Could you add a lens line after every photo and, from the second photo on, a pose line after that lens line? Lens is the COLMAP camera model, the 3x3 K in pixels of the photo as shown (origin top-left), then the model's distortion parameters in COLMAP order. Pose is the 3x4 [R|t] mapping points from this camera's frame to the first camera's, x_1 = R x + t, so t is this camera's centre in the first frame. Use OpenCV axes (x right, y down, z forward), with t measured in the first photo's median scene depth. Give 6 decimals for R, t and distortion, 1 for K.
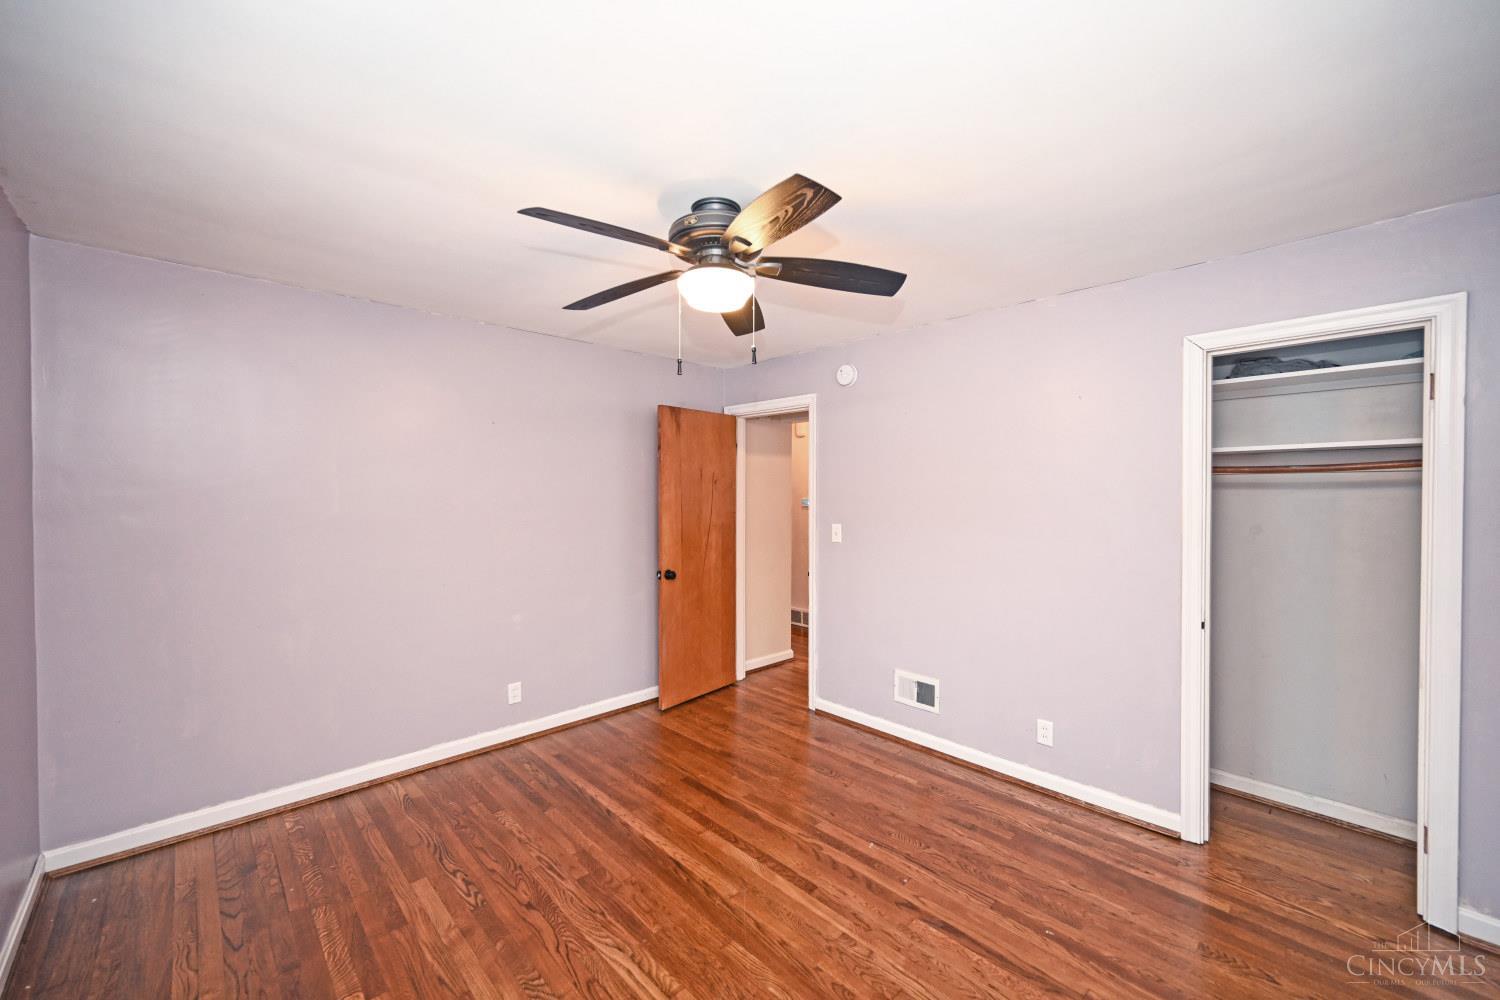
lens RADIAL K [[589.2, 0, 751.5], [0, 589.2, 497.6], [0, 0, 1]] dist [-0.000866, 0.000099]
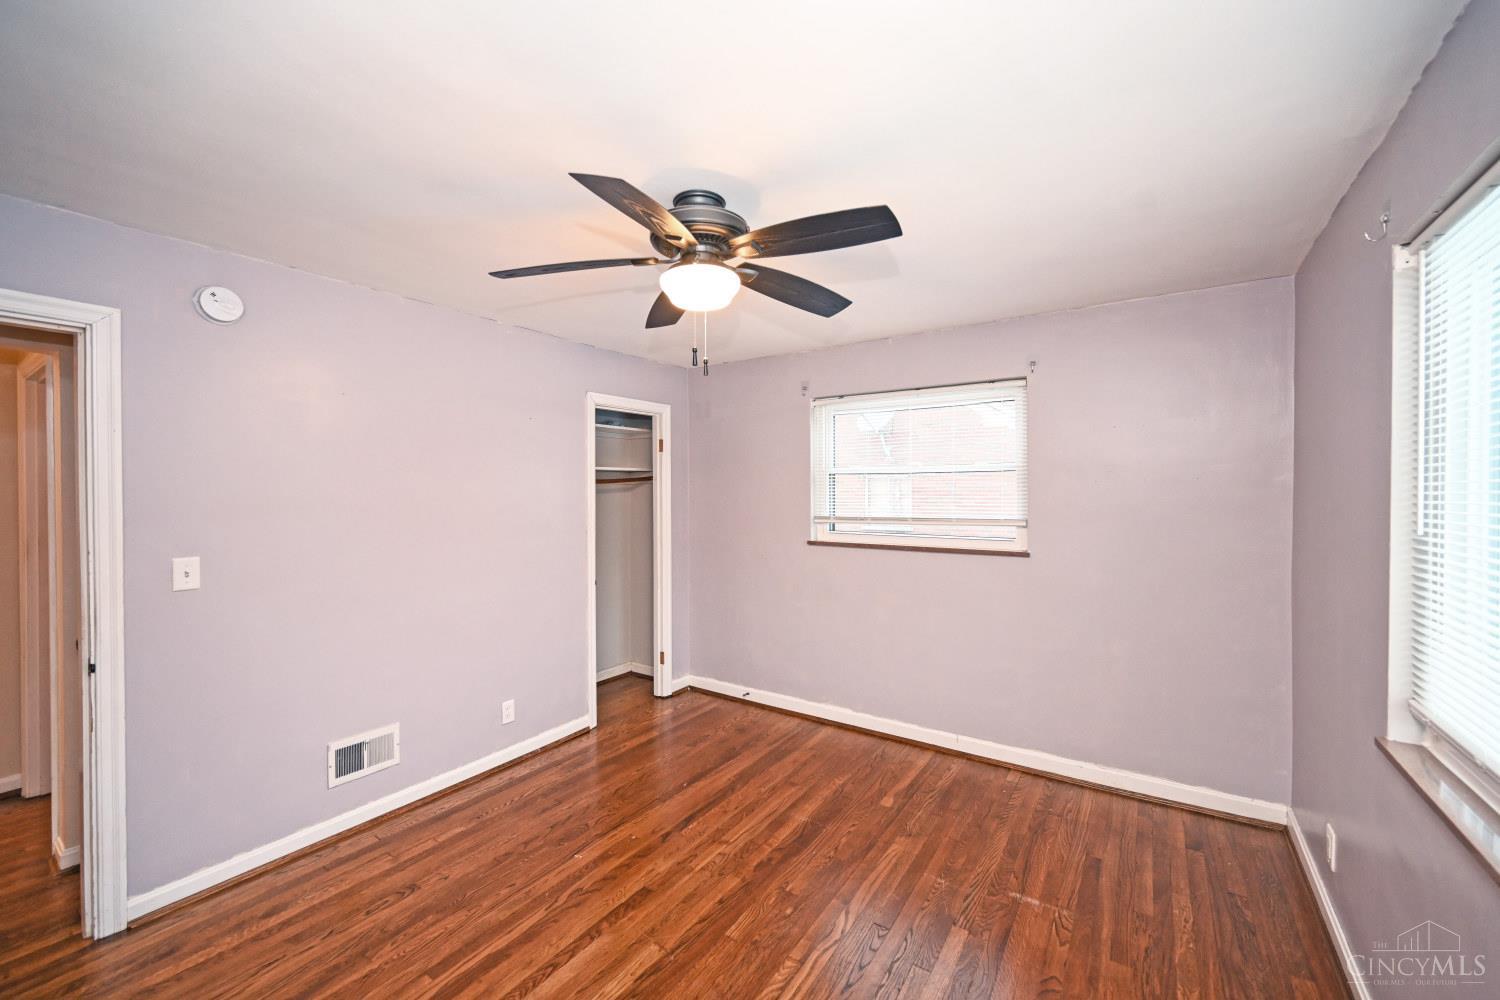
lens RADIAL K [[592.5, 0, 761.7], [0, 592.5, 491.8], [0, 0, 1]] dist [0.000589, 0.000043]
pose [[-0.223954, 0.001368, 0.974599, -0.844629], [0.016479, 0.999861, 0.002383, -0.015853], [-0.974460, 0.016594, -0.223945, 0.927910]]
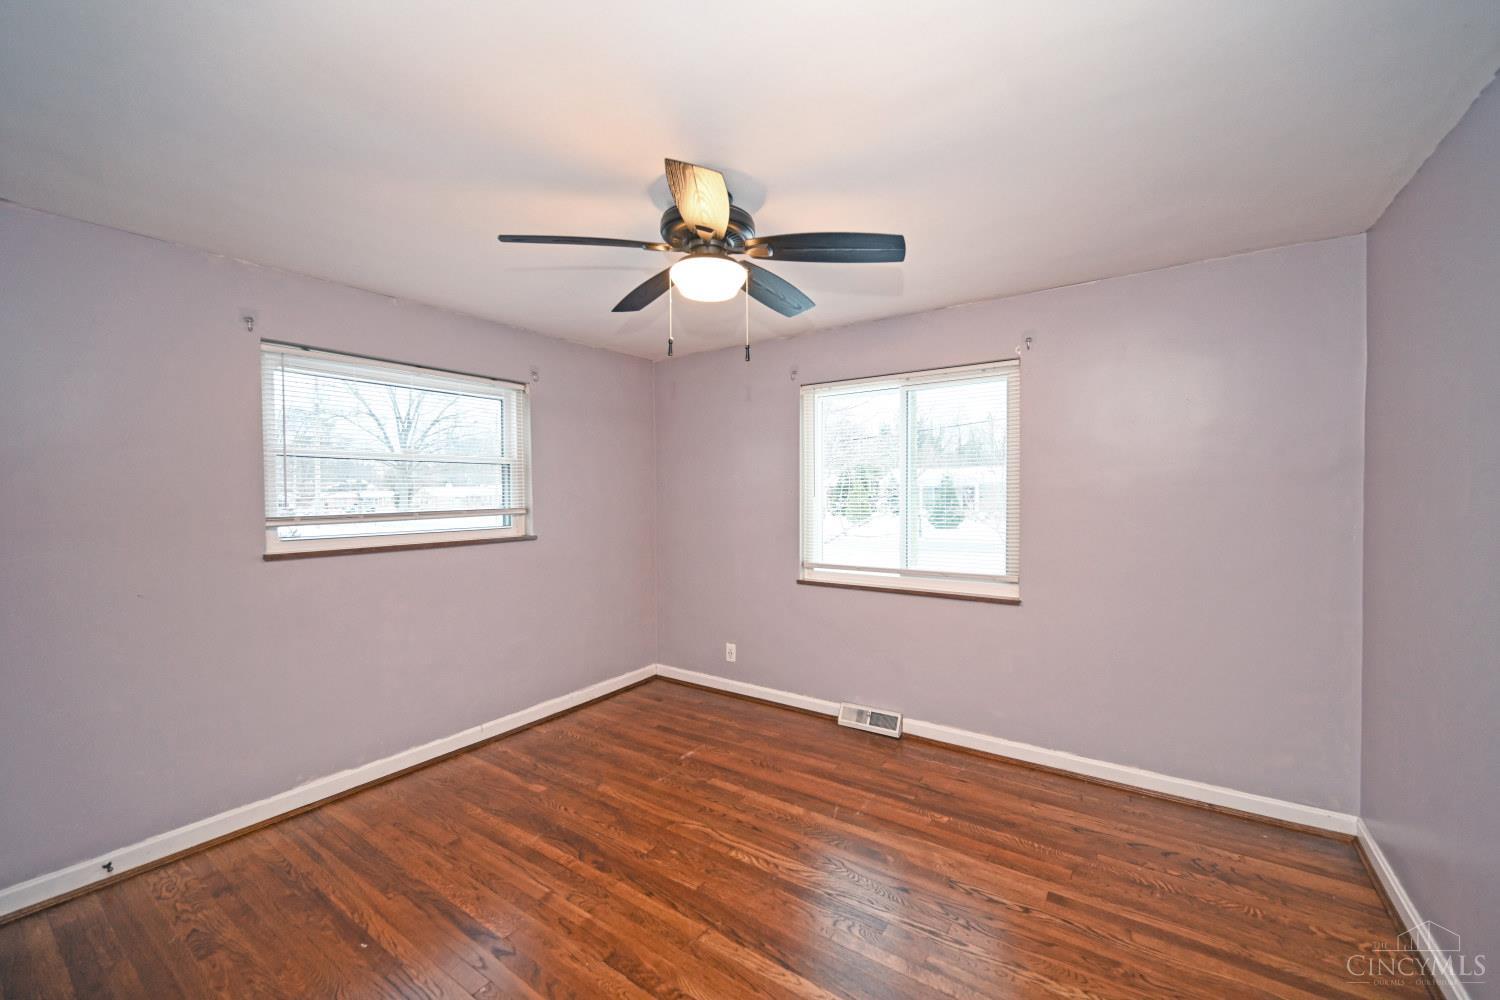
lens RADIAL K [[592.5, 0, 761.7], [0, 592.5, 491.8], [0, 0, 1]] dist [0.000589, 0.000043]
pose [[-0.976792, 0.009304, -0.213986, 0.061459], [0.005948, 0.999849, 0.016321, -0.001583], [0.214105, 0.014669, -0.976700, 1.675916]]
